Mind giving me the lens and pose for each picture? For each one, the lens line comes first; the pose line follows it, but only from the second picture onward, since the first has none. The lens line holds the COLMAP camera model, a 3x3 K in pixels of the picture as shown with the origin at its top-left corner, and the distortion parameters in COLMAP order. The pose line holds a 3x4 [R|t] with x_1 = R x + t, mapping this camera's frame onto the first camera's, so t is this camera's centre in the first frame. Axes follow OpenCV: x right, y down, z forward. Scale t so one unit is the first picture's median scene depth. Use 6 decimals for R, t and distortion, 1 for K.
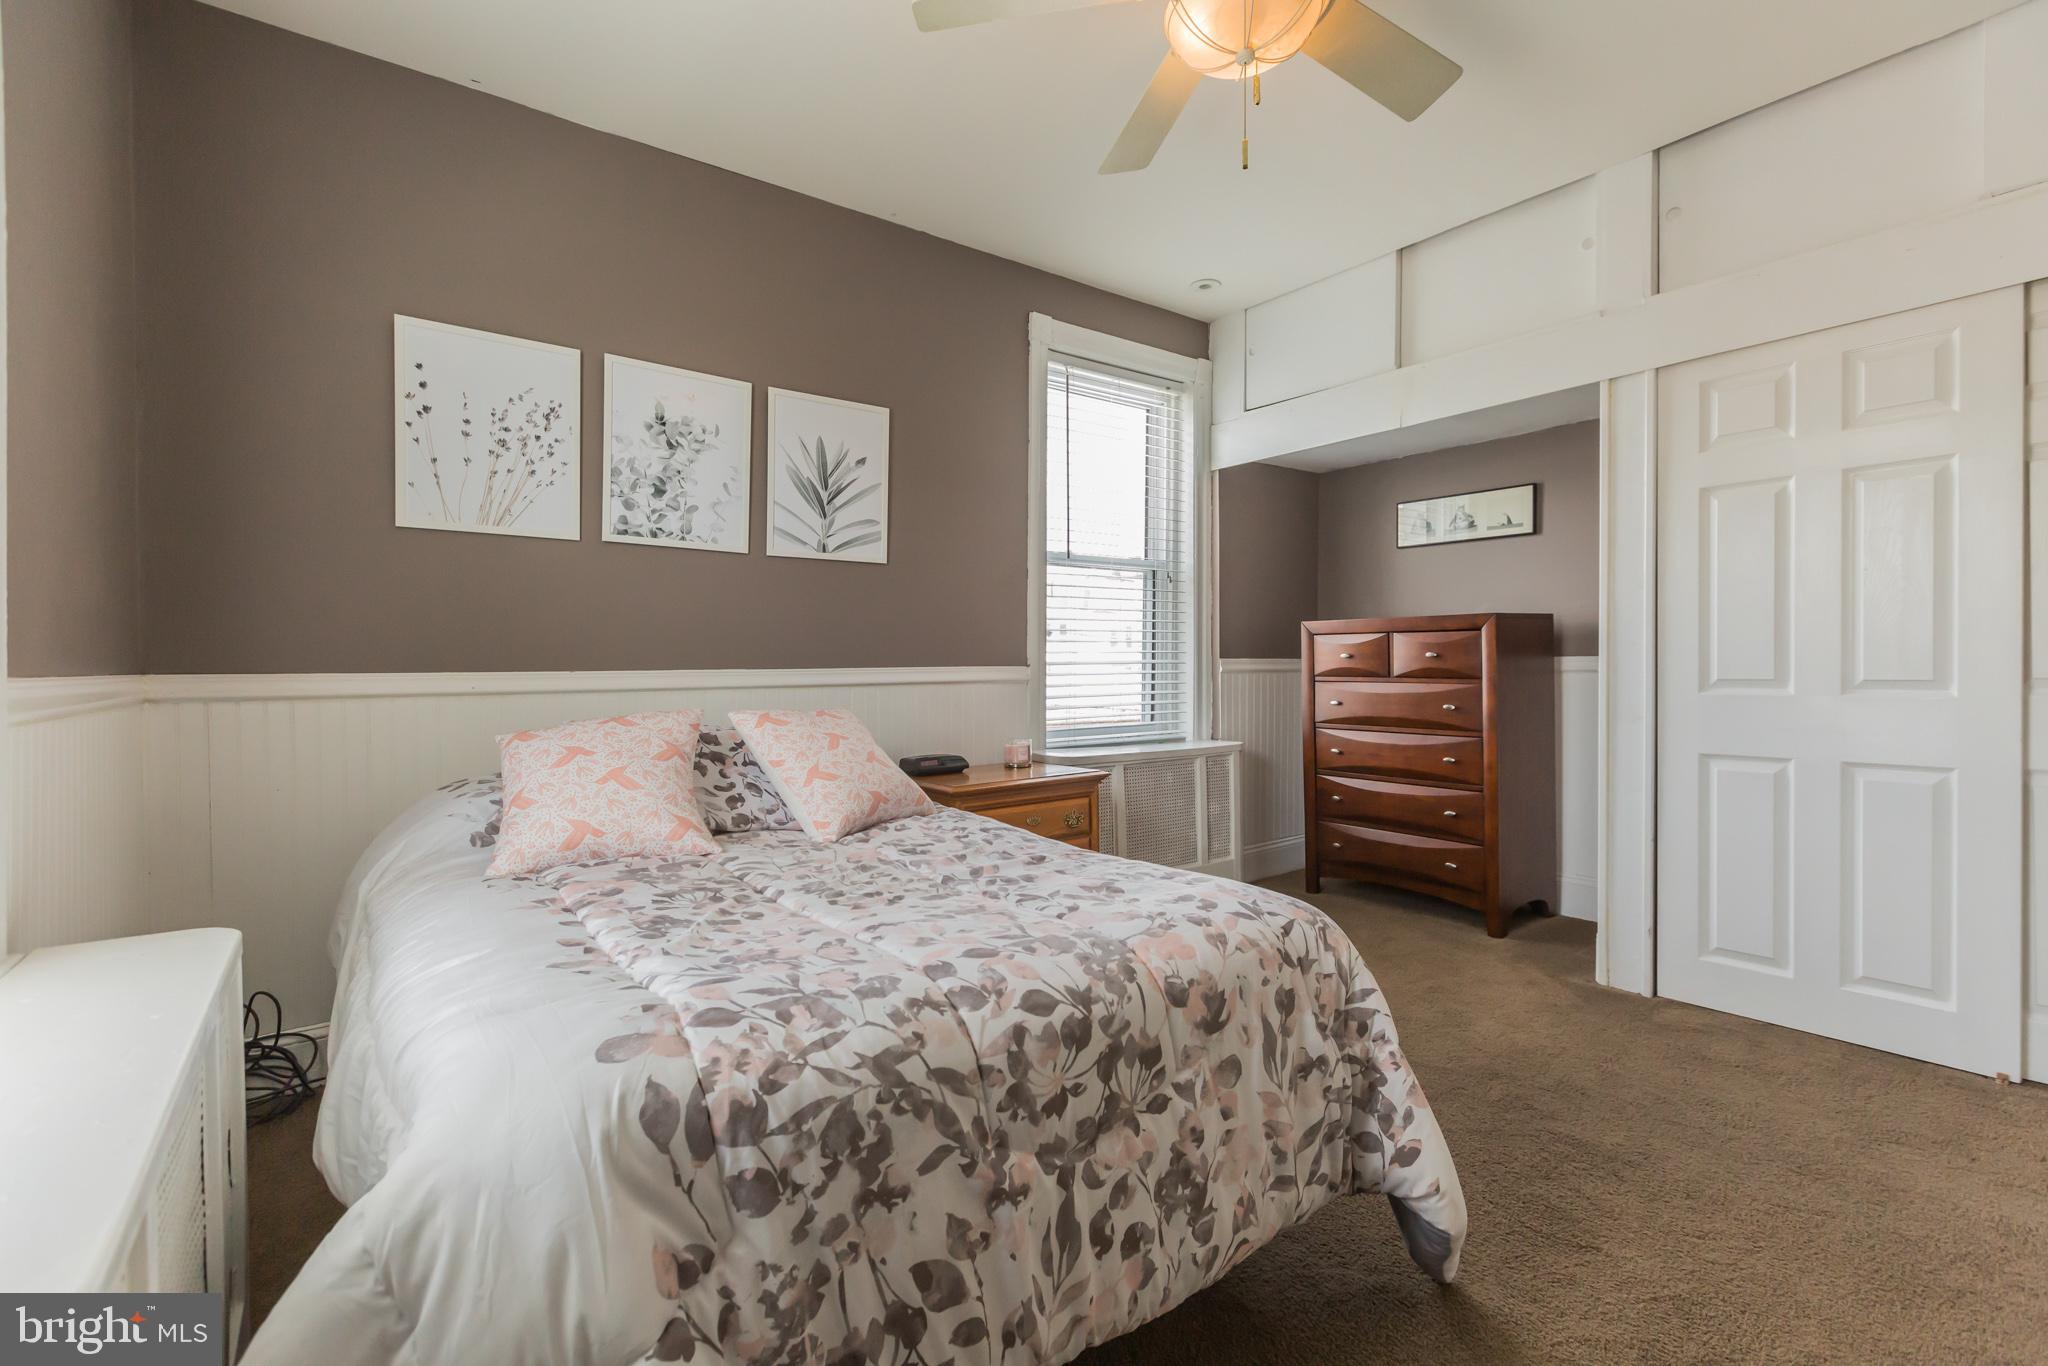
lens RADIAL K [[918.6, 0, 1023.6], [0, 918.6, 665.8], [0, 0, 1]] dist [-0.002801, -0.000216]
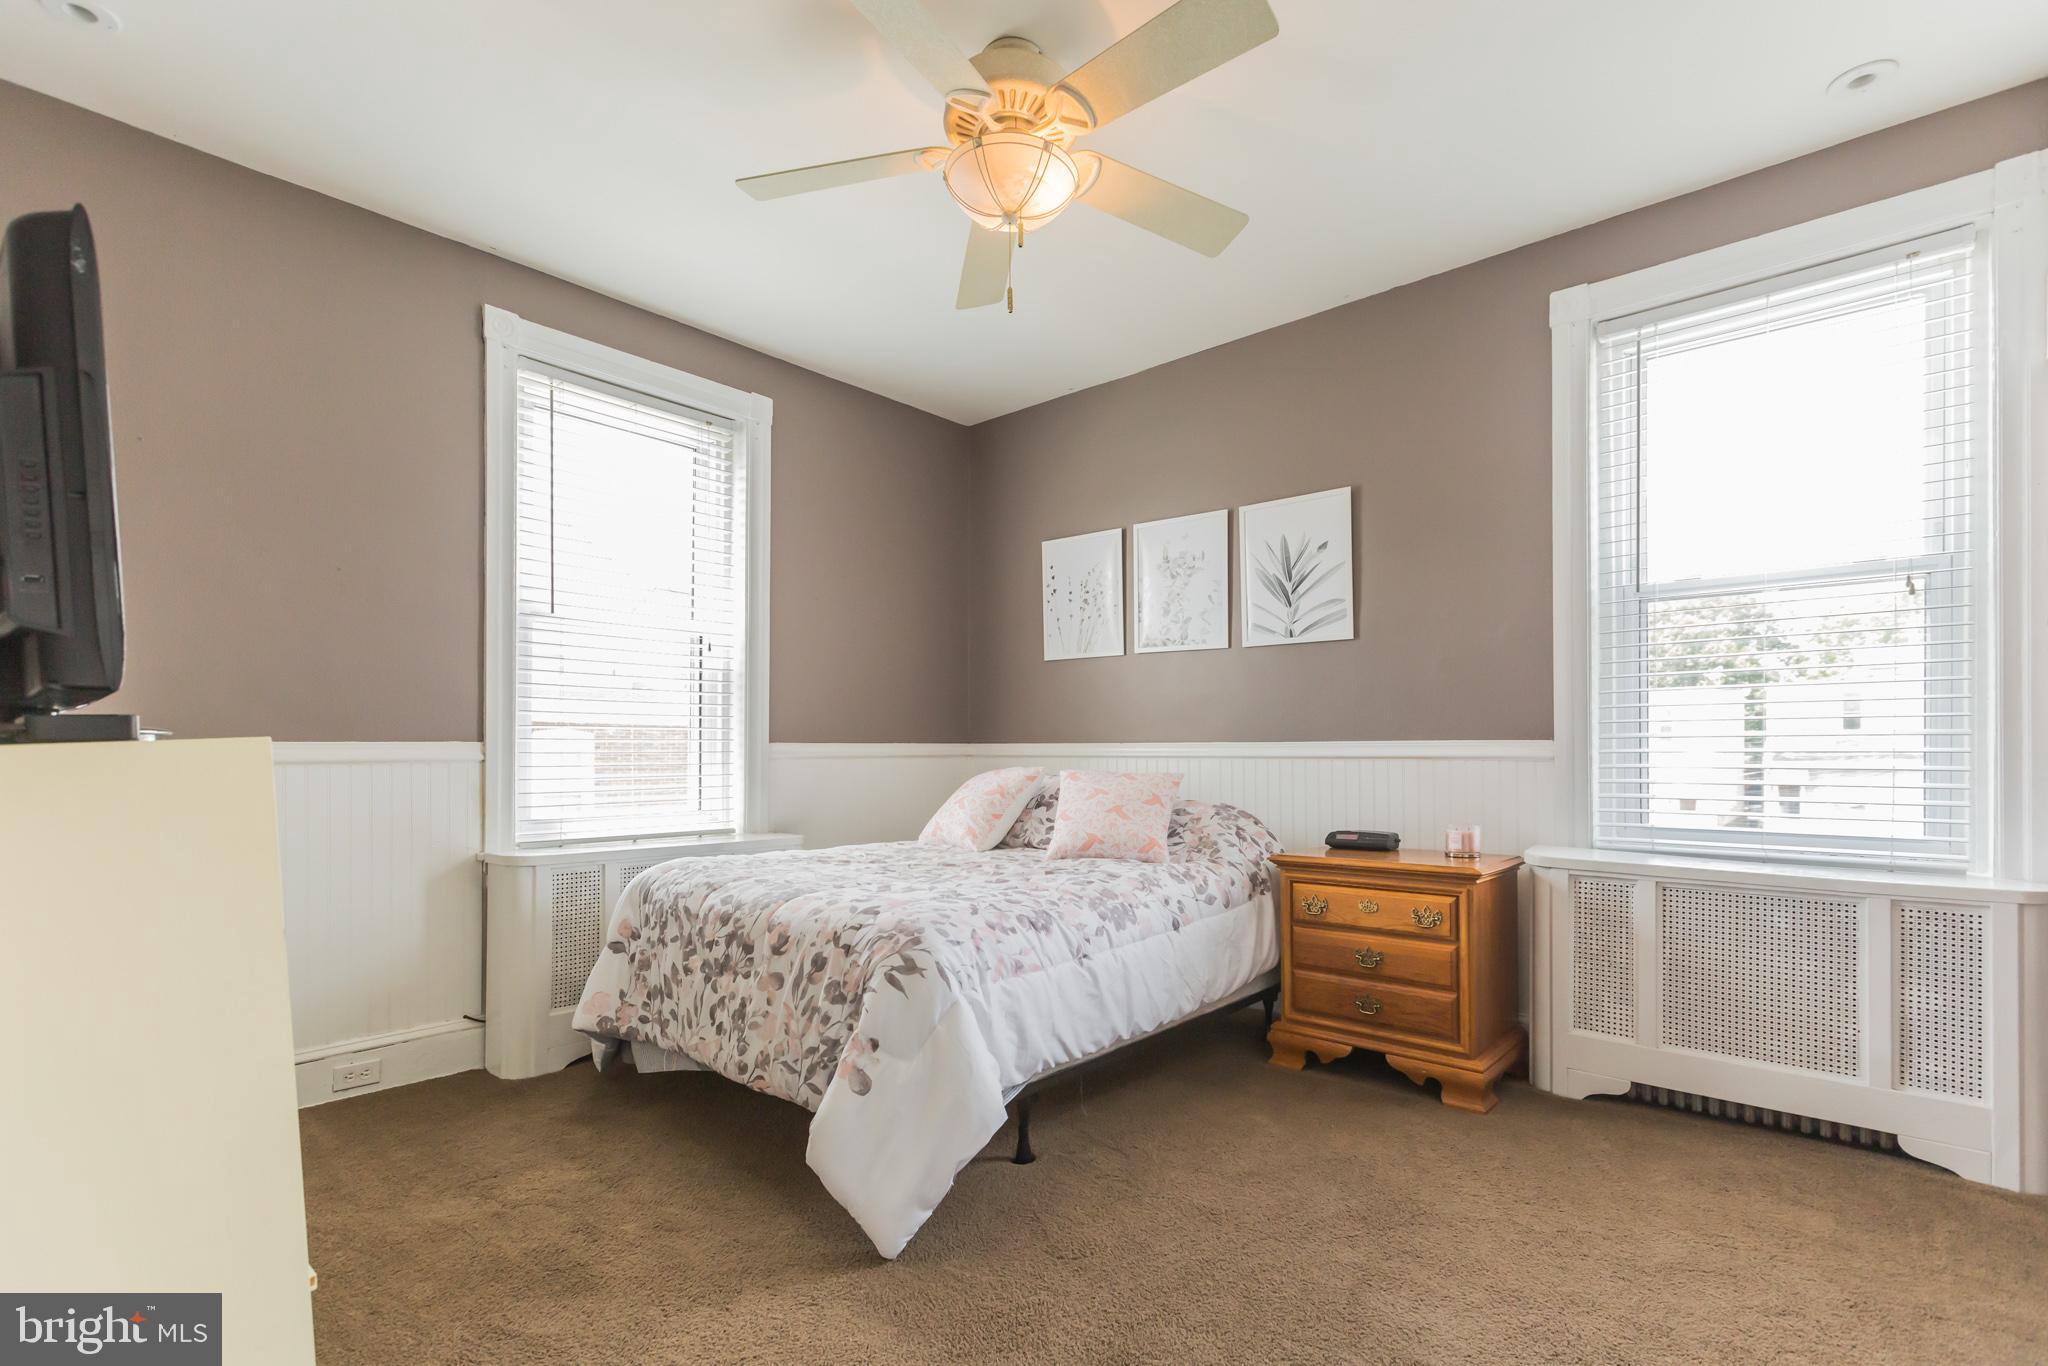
lens RADIAL K [[929.4, 0, 1023.3], [0, 929.4, 740.0], [0, 0, 1]] dist [-0.002704, -0.000577]
pose [[0.208705, -0.001047, -0.977978, 0.930918], [-0.001949, 0.999997, -0.001486, 0.003342], [0.977977, 0.002216, 0.208702, 0.513892]]
